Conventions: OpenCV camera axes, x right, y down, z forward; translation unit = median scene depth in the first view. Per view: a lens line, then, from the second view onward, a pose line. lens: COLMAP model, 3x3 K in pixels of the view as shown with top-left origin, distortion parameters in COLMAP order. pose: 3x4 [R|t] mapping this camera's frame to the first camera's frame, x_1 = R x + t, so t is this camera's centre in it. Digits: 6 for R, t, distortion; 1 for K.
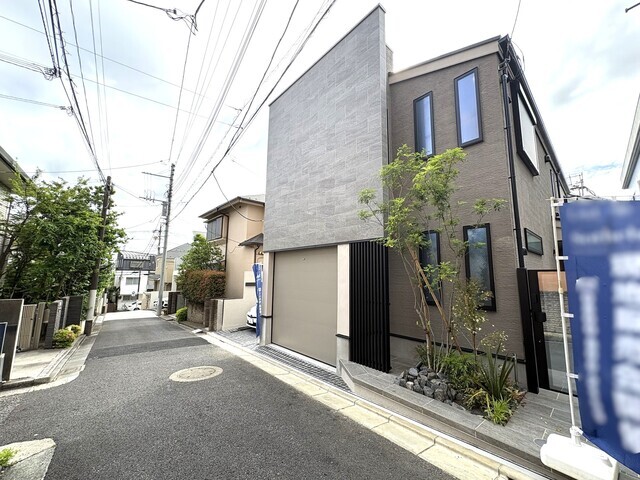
lens RADIAL K [[255.8, 0, 319.9], [0, 255.8, 240.5], [0, 0, 1]] dist [0.001583, 0.000195]
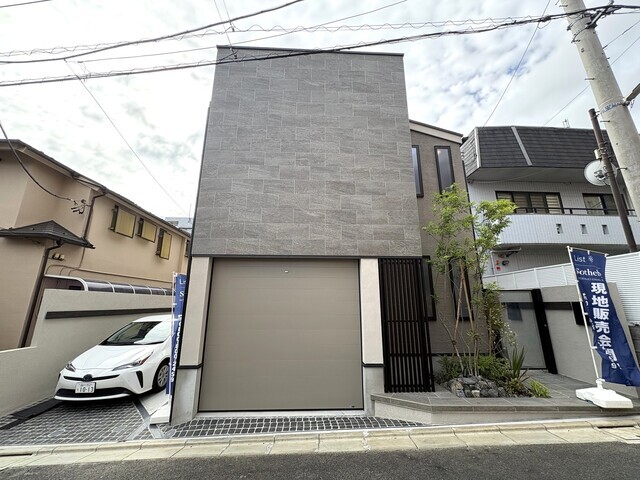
lens RADIAL K [[255.8, 0, 321.3], [0, 255.8, 240.6], [0, 0, 1]] dist [0.001583, 0.000195]
pose [[0.637249, 0.174778, 0.750577, -0.683542], [-0.095971, 0.984360, -0.147735, 0.099327], [-0.764659, 0.022110, 0.644056, 0.532763]]
